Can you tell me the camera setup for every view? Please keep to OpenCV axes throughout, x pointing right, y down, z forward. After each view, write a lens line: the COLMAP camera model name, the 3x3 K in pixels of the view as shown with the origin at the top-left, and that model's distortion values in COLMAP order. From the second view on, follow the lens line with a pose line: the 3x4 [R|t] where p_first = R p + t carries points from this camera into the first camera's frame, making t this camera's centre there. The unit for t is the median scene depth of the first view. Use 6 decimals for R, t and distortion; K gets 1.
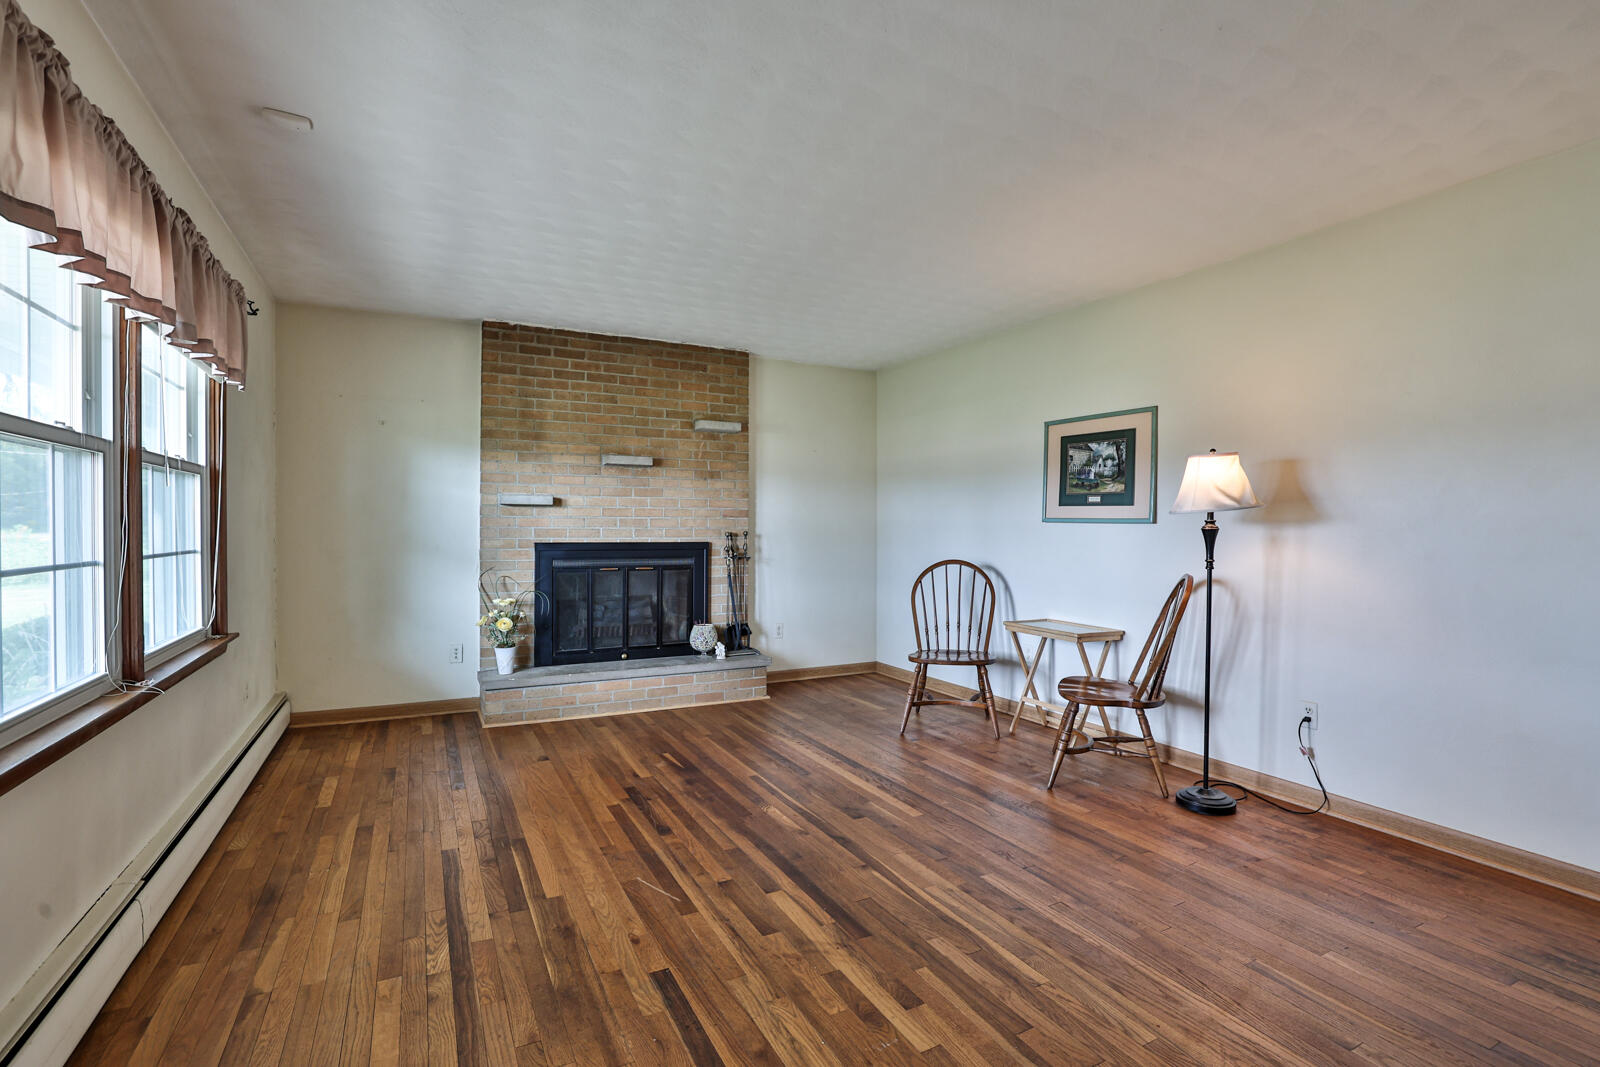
lens RADIAL K [[745.8, 0, 794.1], [0, 745.8, 524.6], [0, 0, 1]] dist [-0.050905, 0.016822]
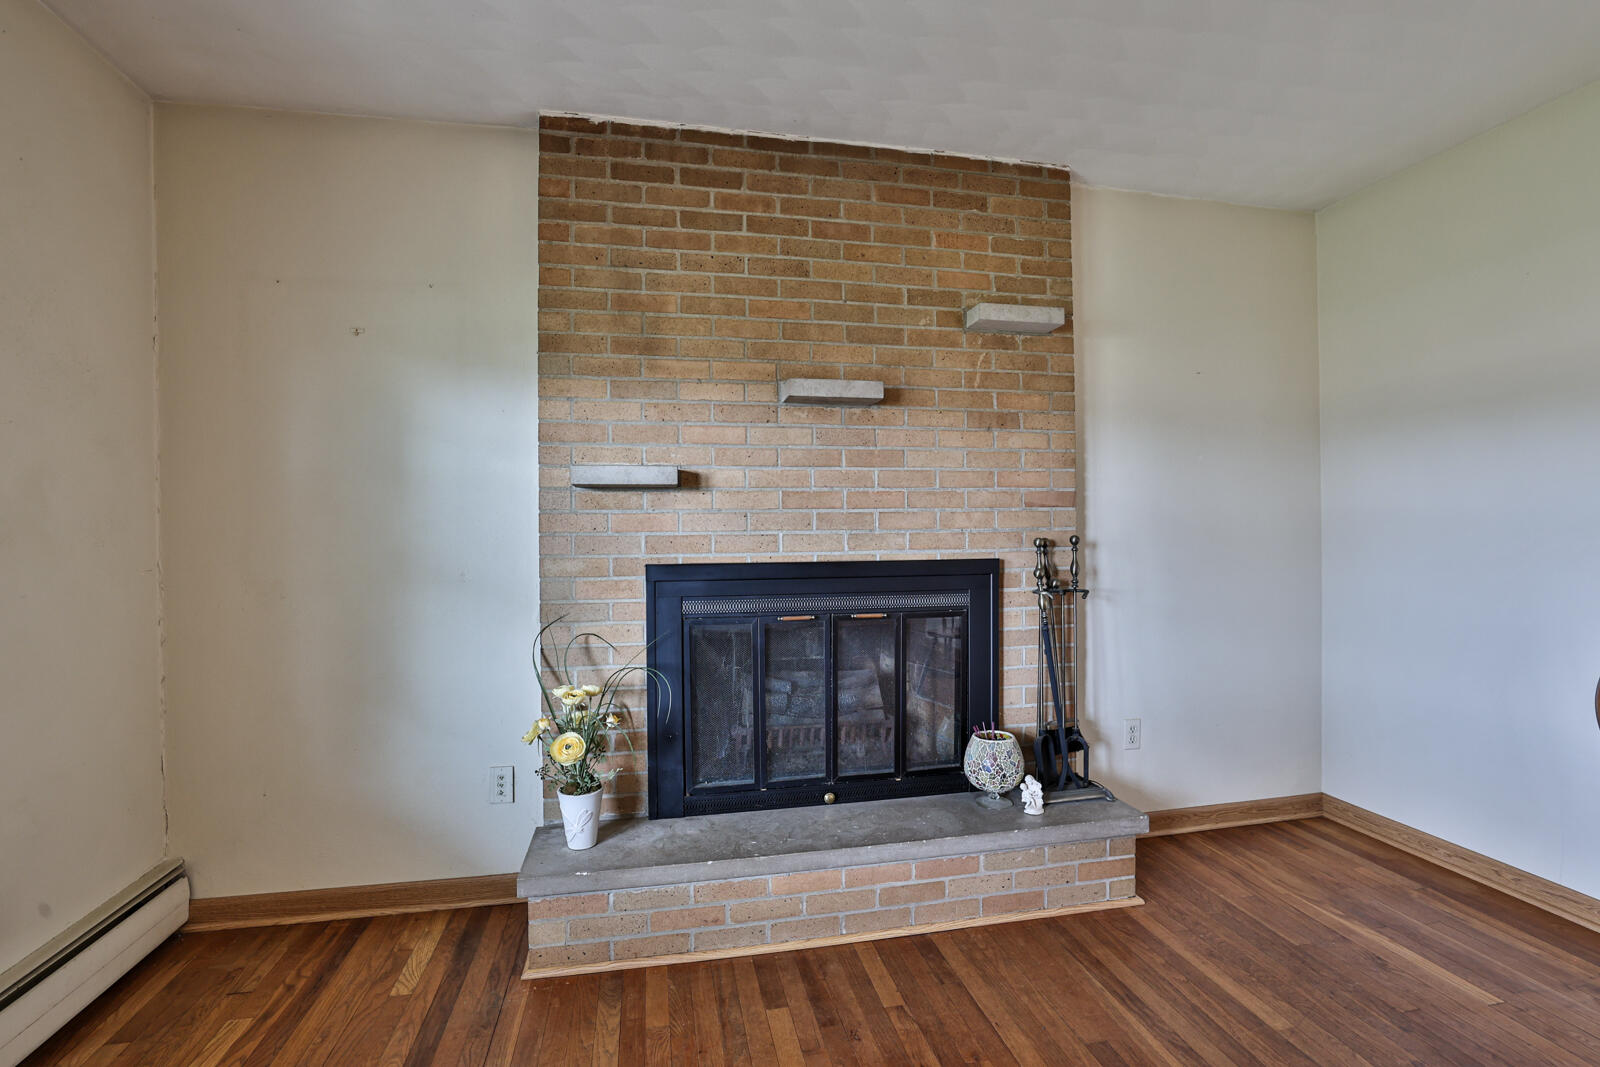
lens RADIAL K [[745.8, 0, 794.1], [0, 745.8, 524.6], [0, 0, 1]] dist [-0.050905, 0.016822]
pose [[0.962887, -0.012516, -0.269615, -0.119604], [0.012805, 0.999918, -0.000685, -0.000078], [0.269602, -0.002793, 0.962968, 0.534233]]
